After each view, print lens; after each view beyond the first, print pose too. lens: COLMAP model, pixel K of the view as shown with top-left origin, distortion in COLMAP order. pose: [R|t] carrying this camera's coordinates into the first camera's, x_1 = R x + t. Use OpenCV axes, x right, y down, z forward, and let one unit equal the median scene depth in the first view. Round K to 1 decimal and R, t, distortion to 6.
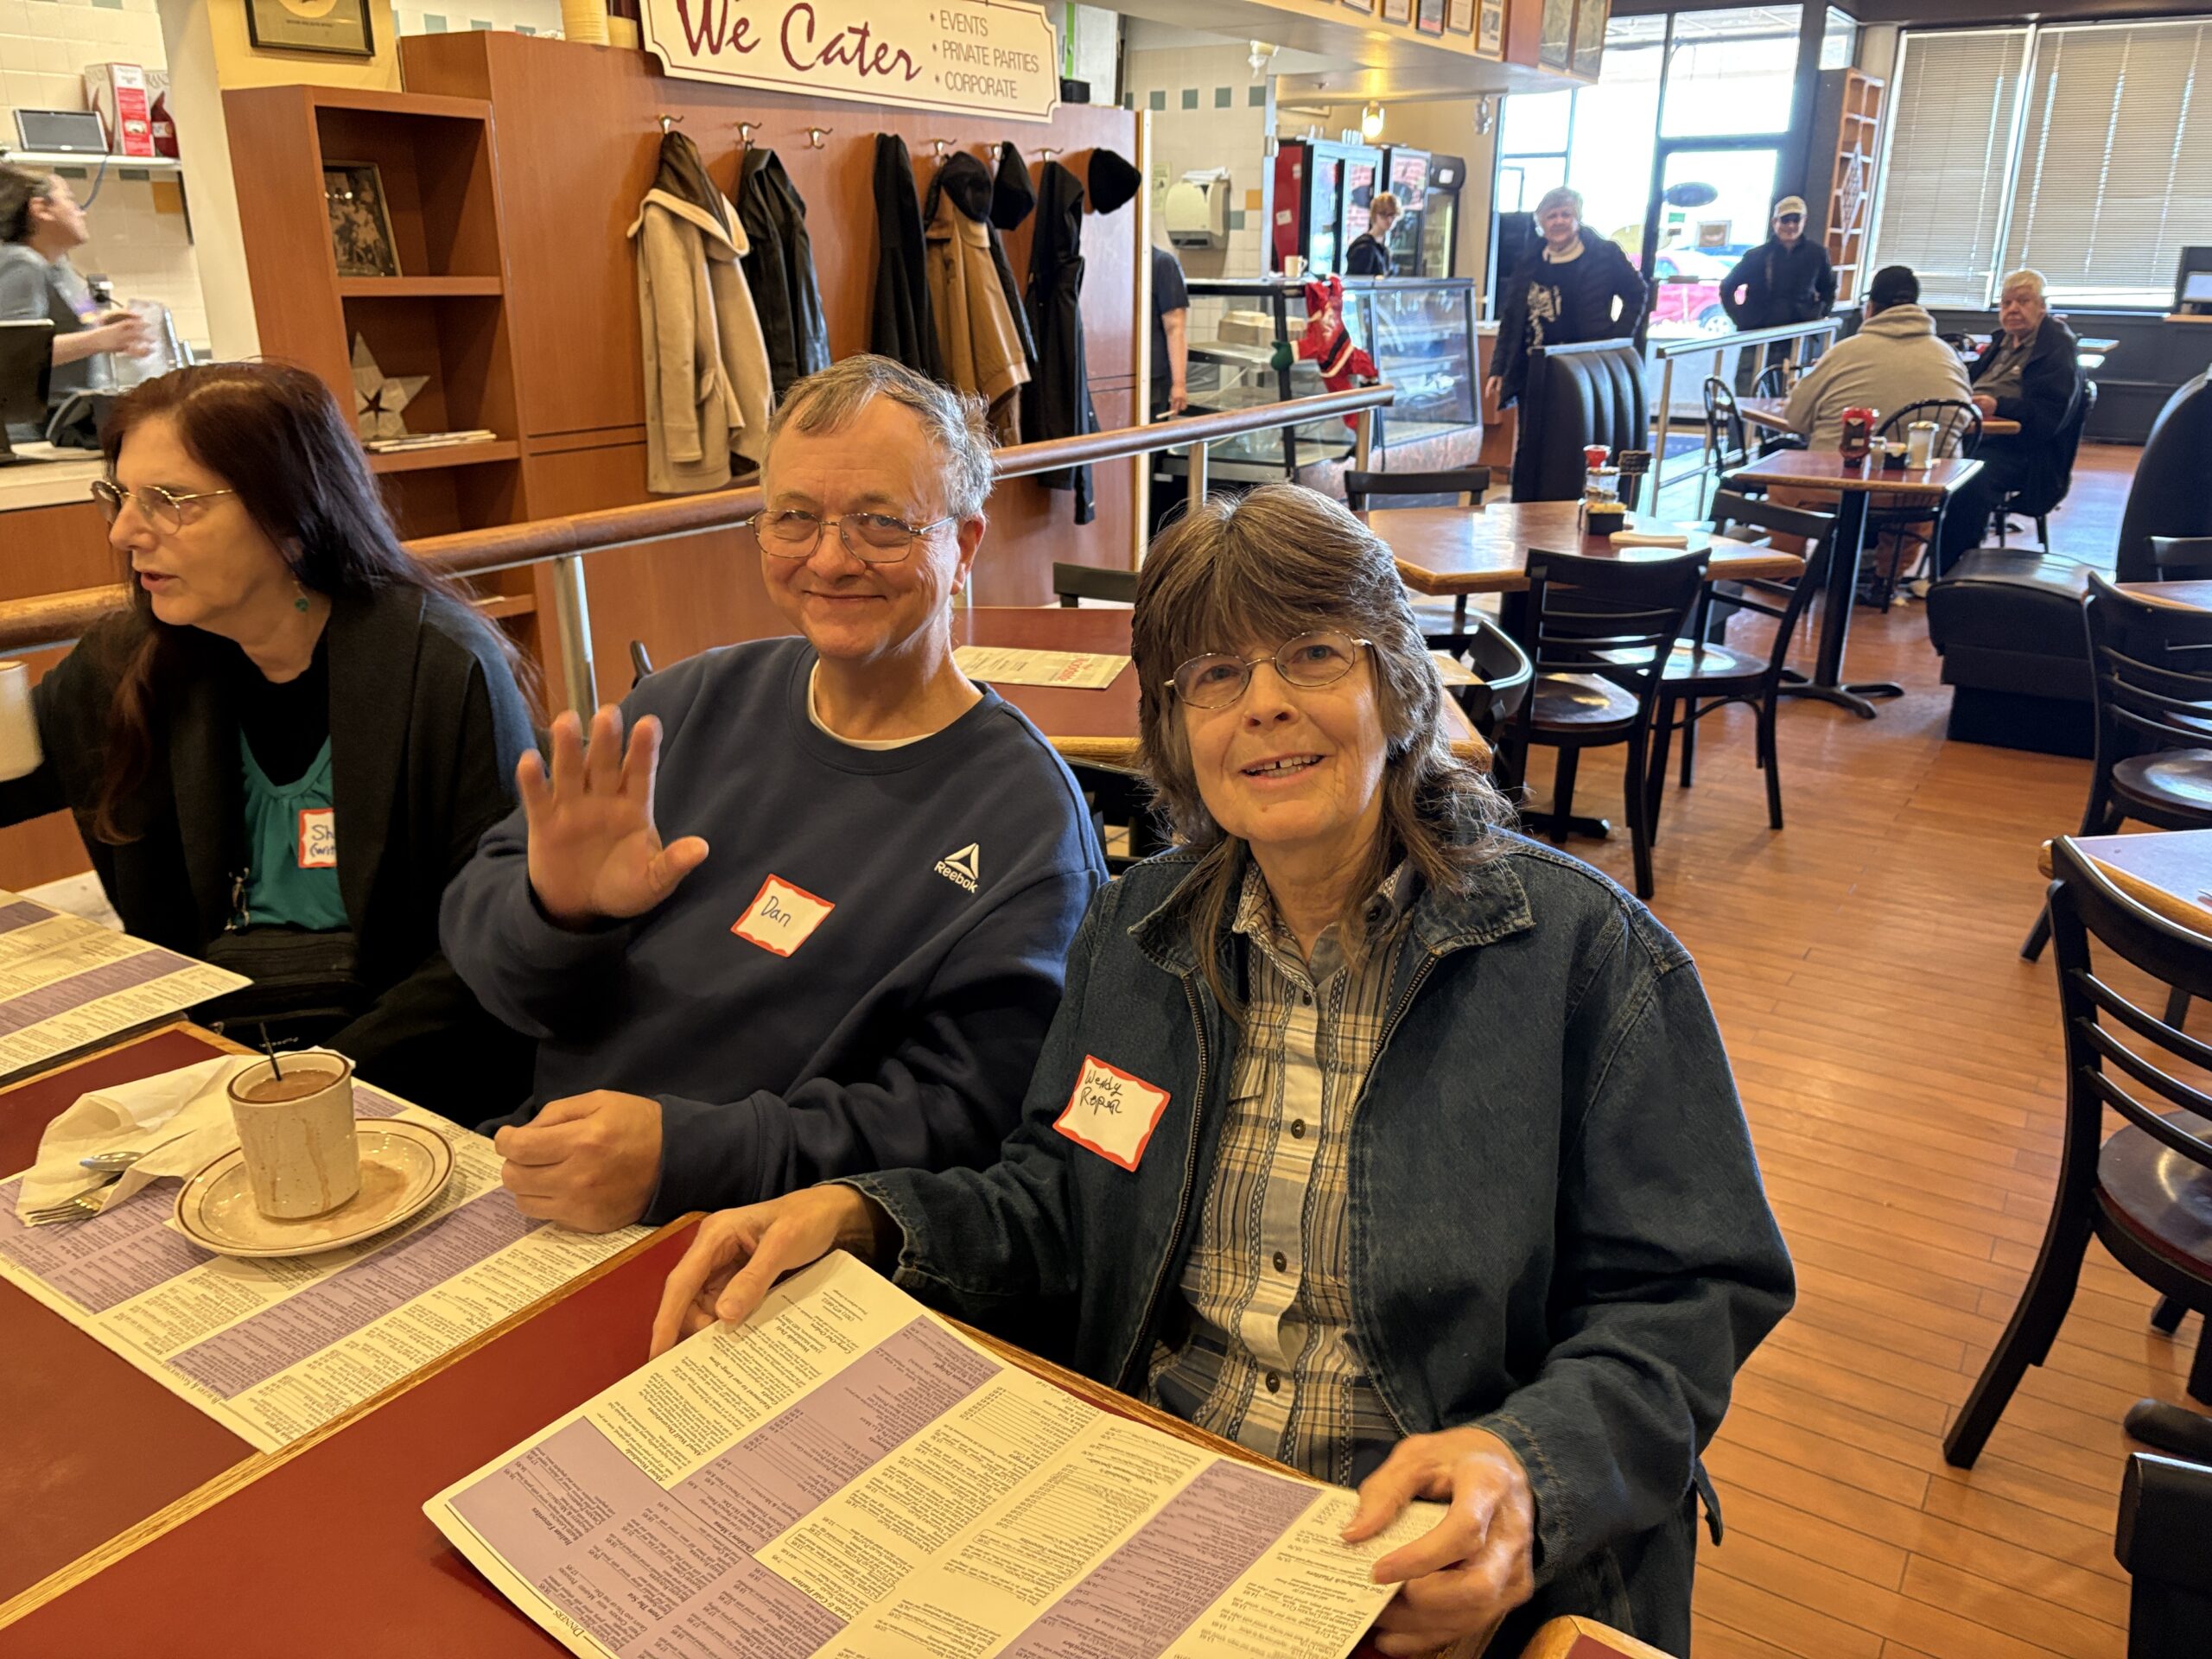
lens RADIAL K [[1668.9, 0, 1103.9], [0, 1668.9, 808.7], [0, 0, 1]] dist [0.044012, -0.047289]
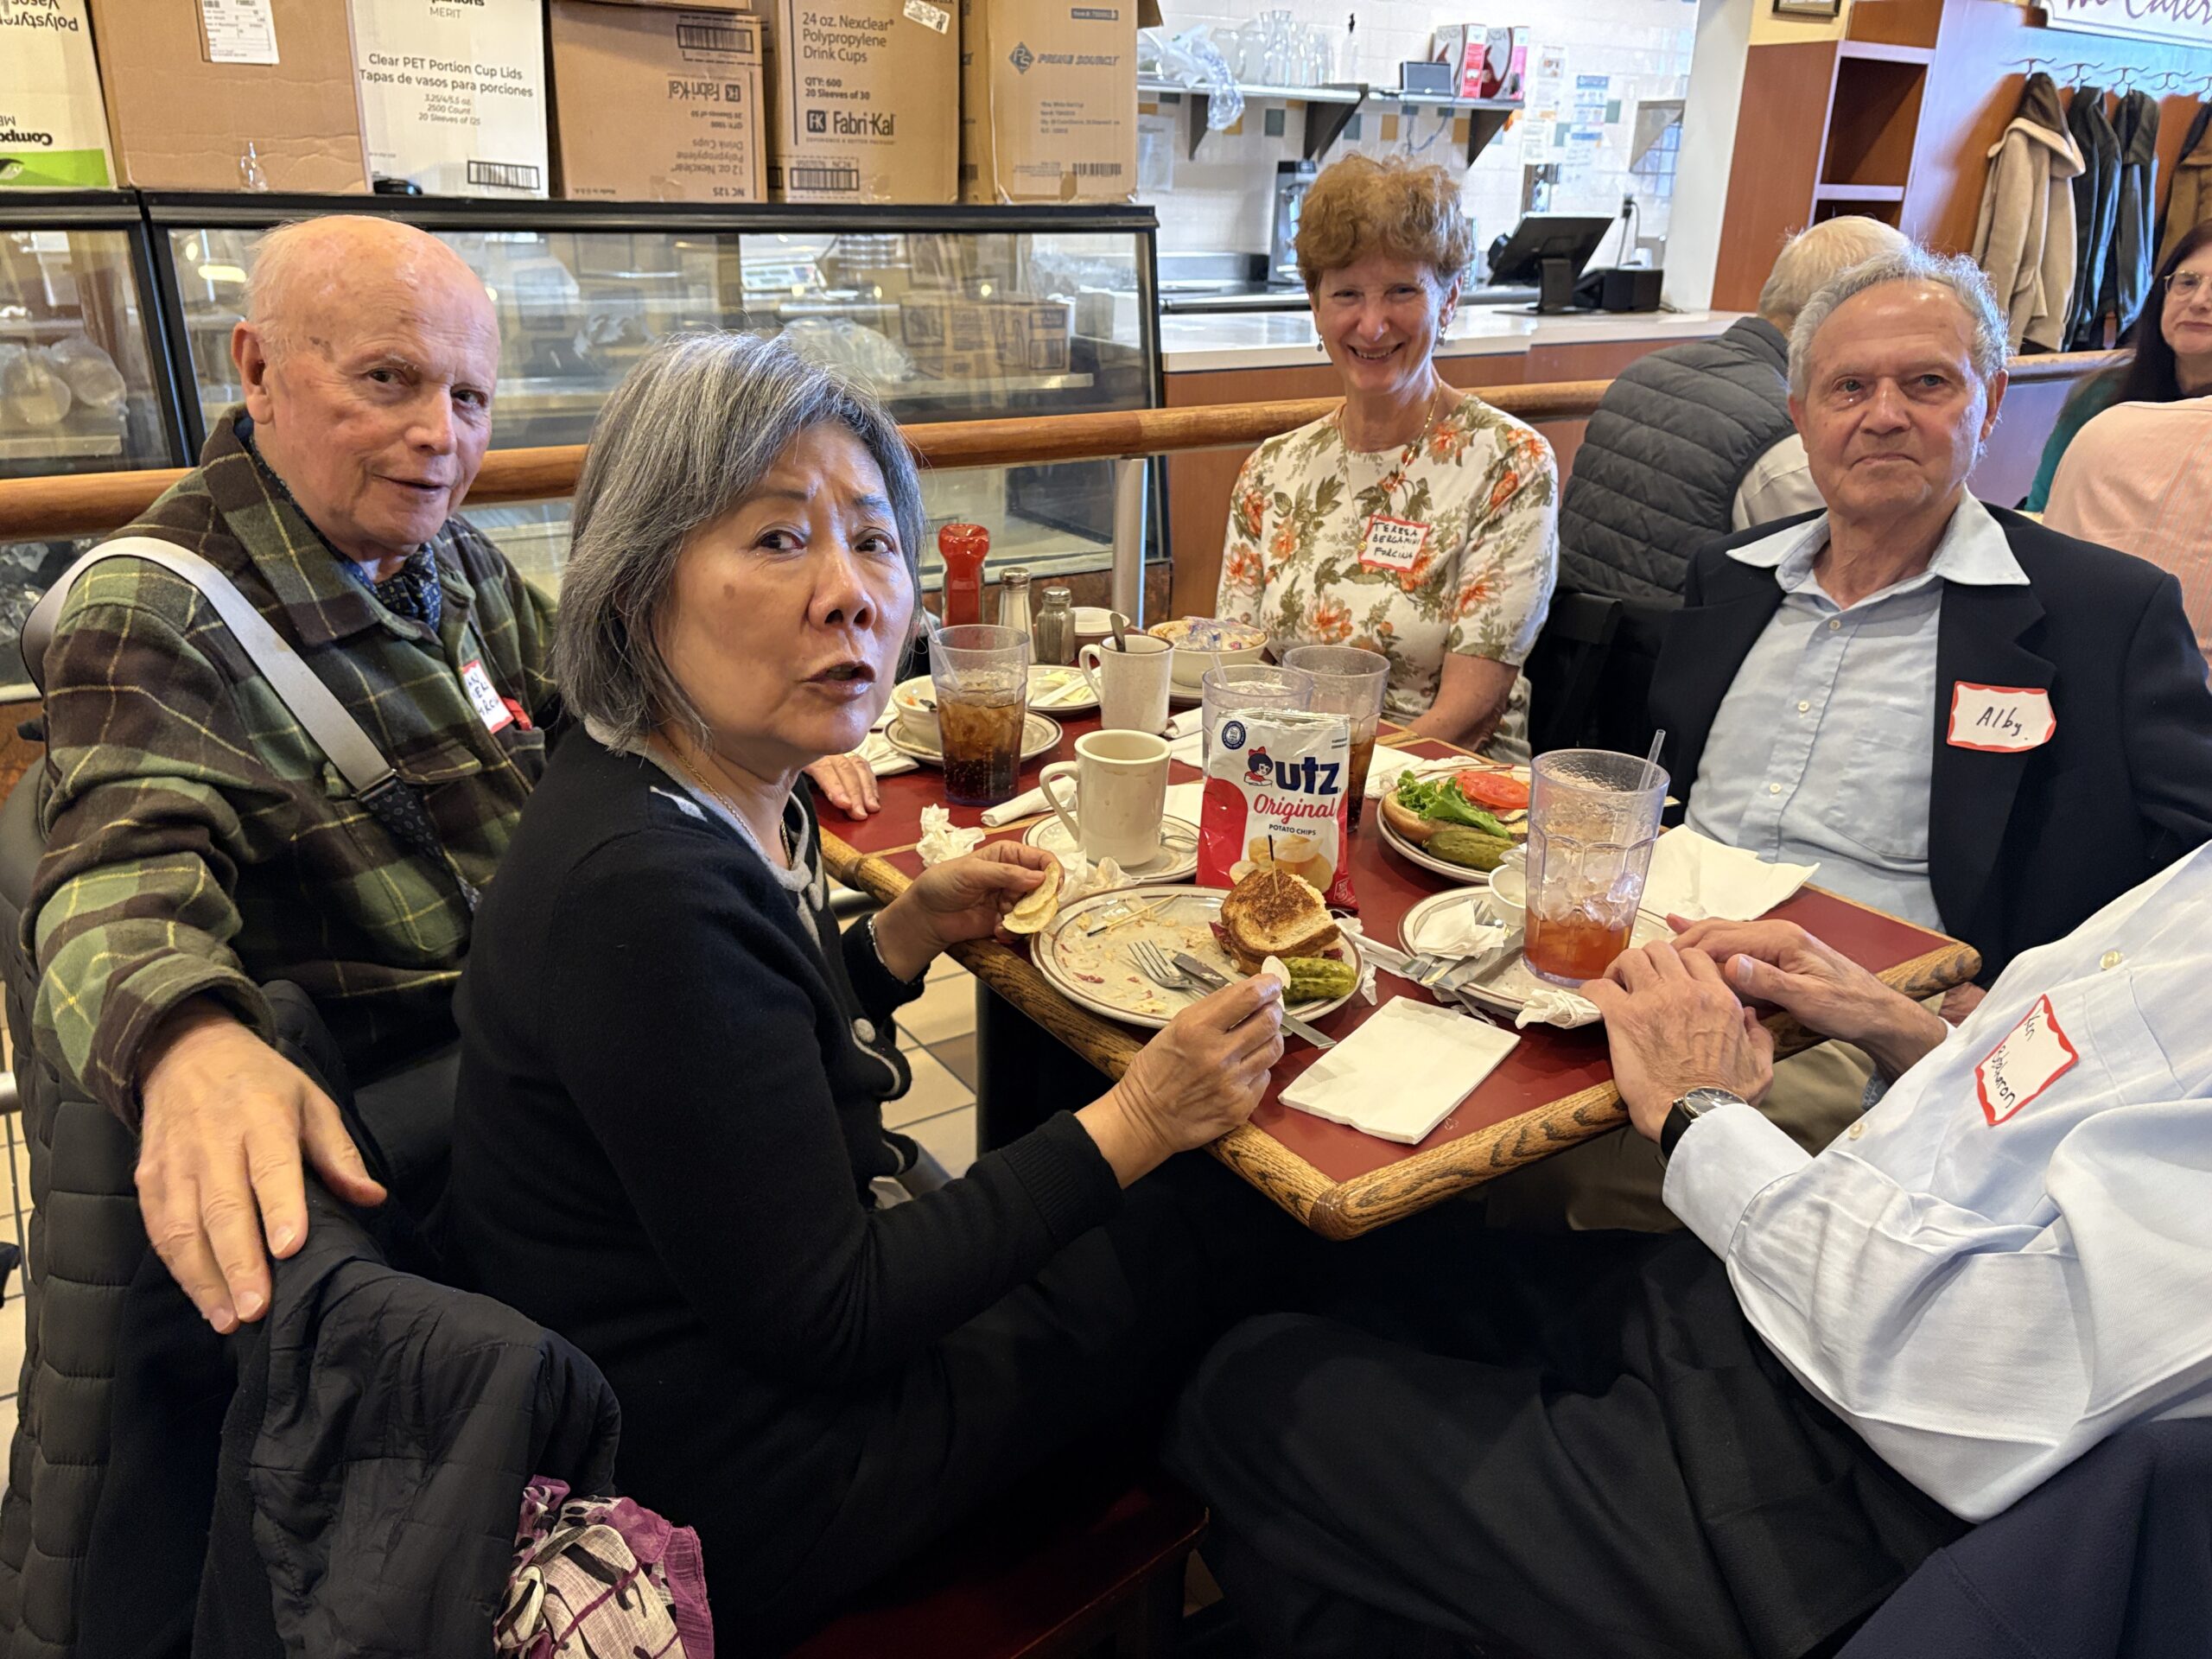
lens RADIAL K [[1644.6, 0, 1096.4], [0, 1644.6, 830.2], [0, 0, 1]] dist [0.051777, -0.061428]
pose [[0.910377, 0.160674, -0.381311, -0.195708], [-0.142860, 0.986914, 0.074781, 0.089325], [0.388336, -0.013604, 0.921417, -0.230946]]
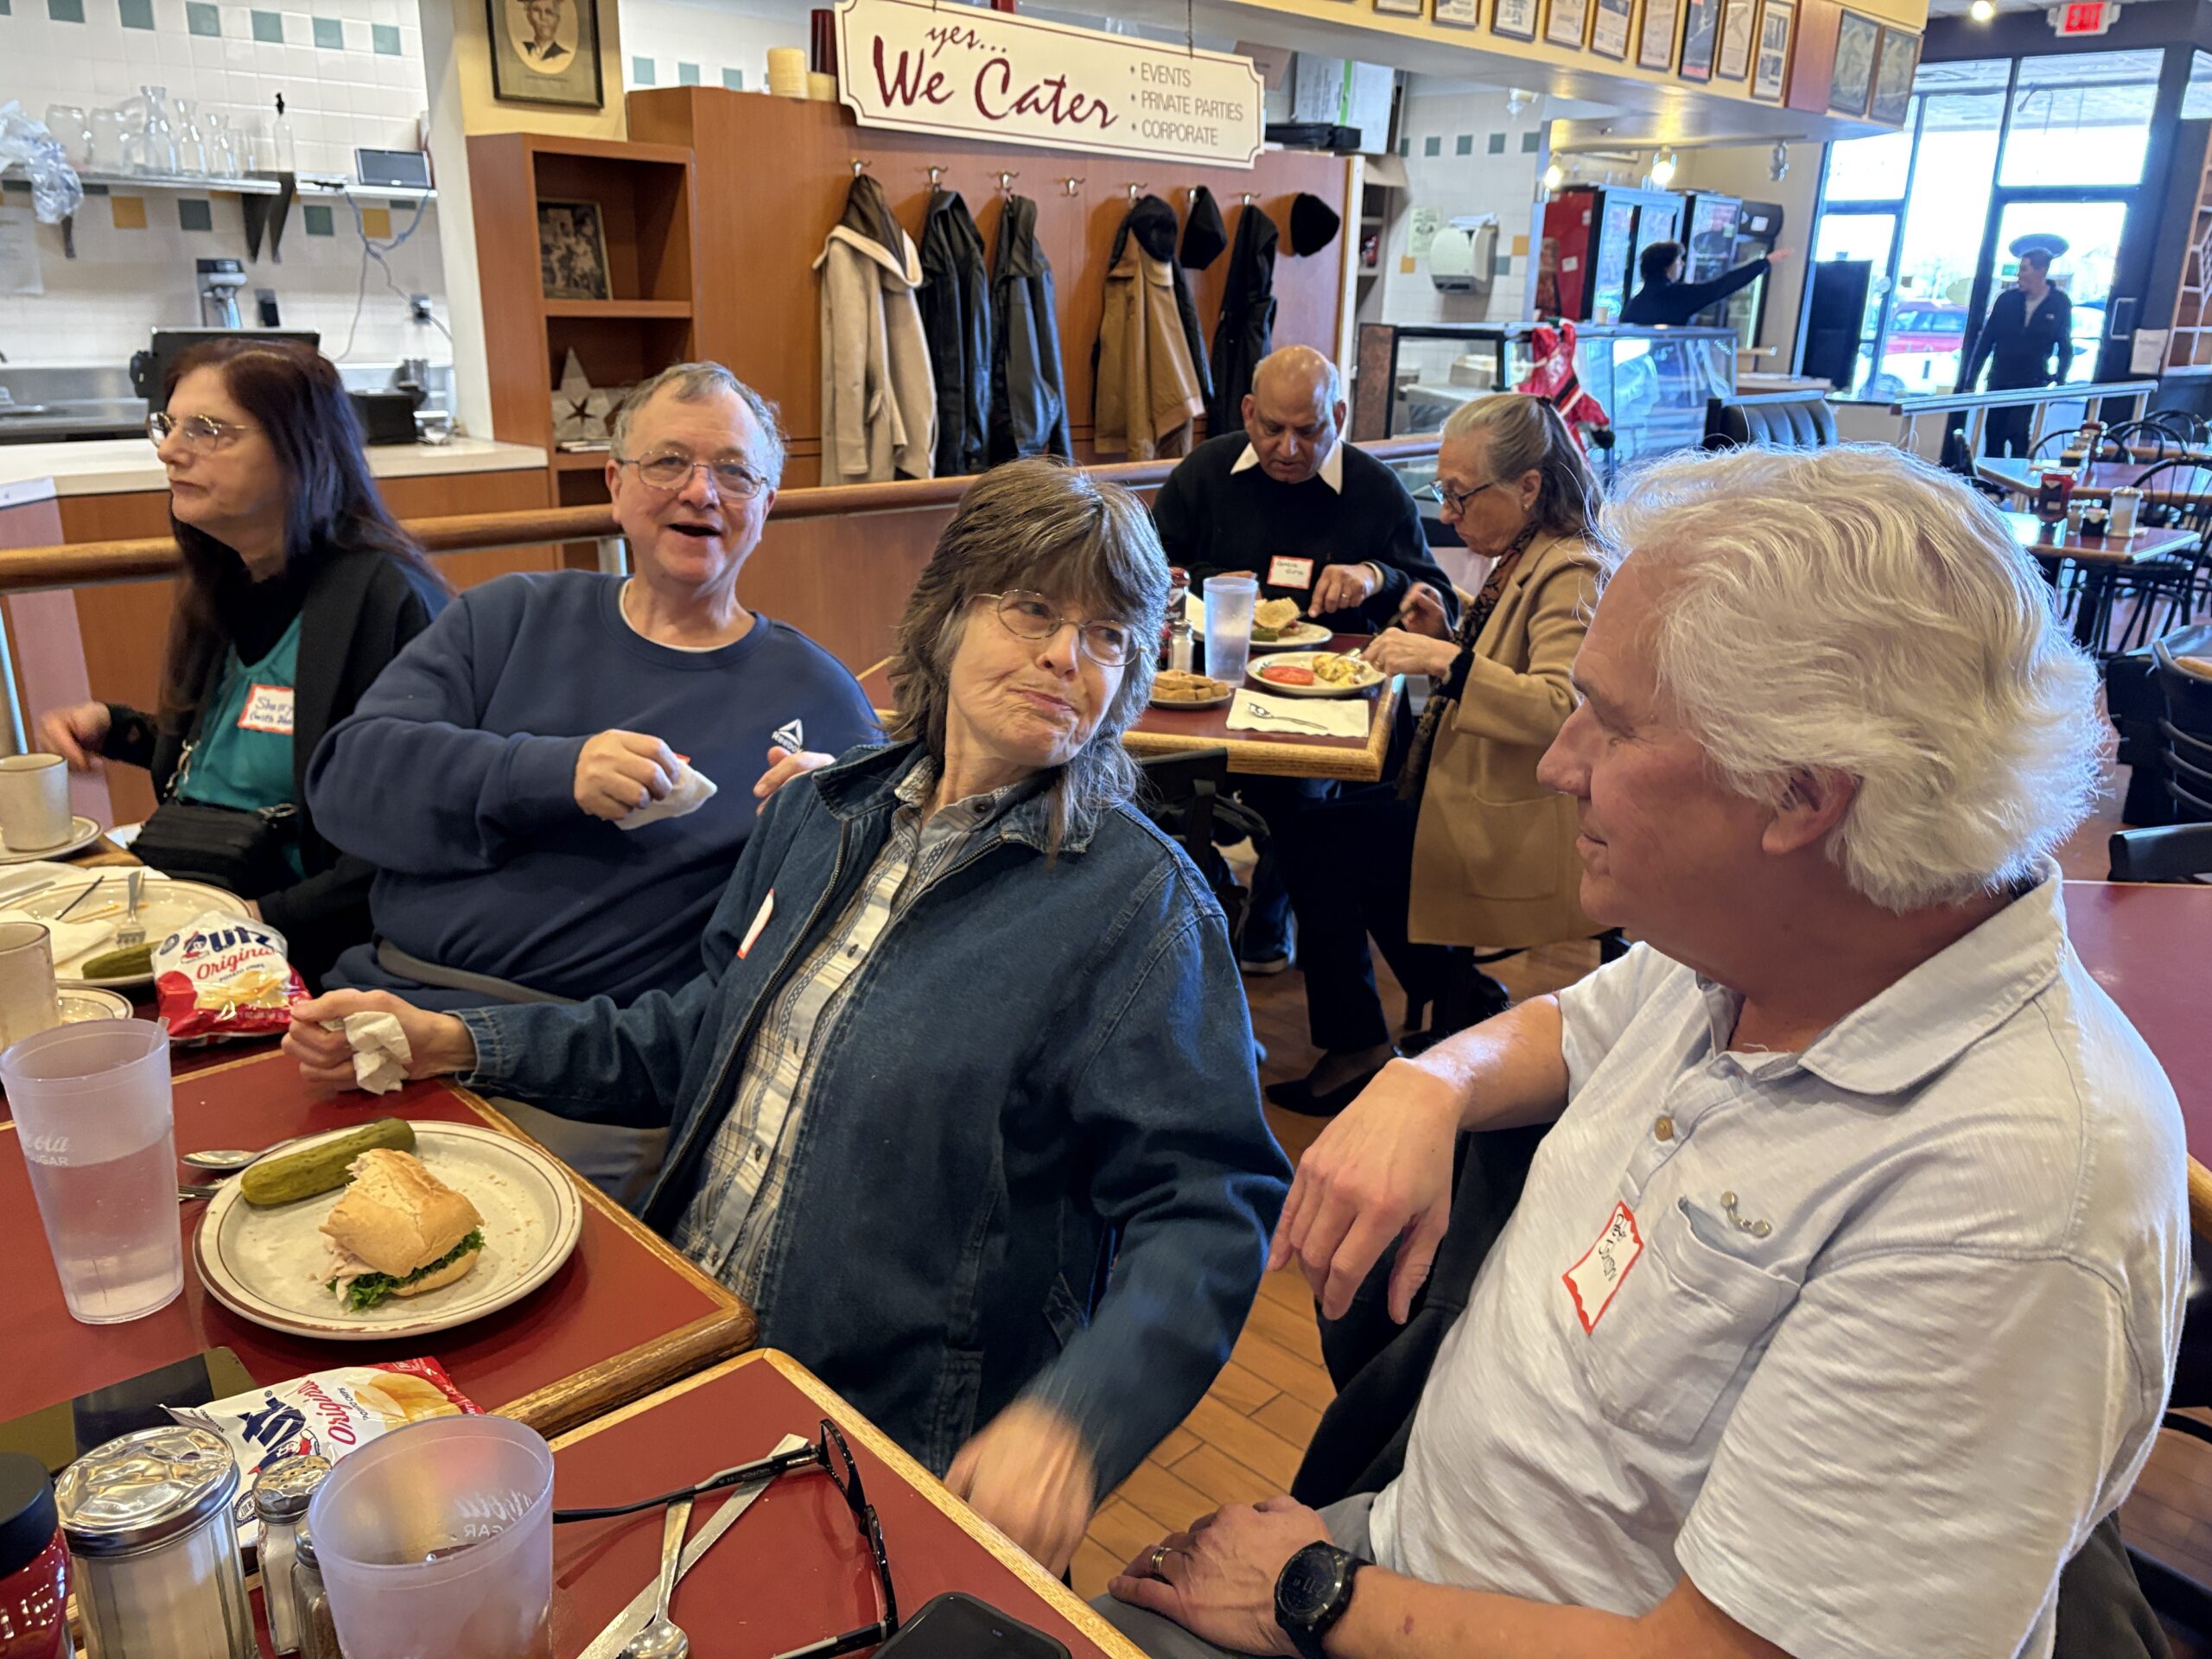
lens RADIAL K [[1644.6, 0, 1096.4], [0, 1644.6, 830.2], [0, 0, 1]] dist [0.051777, -0.061428]
pose [[0.977302, 0.083386, -0.194752, 0.083767], [-0.084859, 0.996393, 0.000781, 0.007474], [0.194114, 0.015764, 0.980852, -0.018901]]
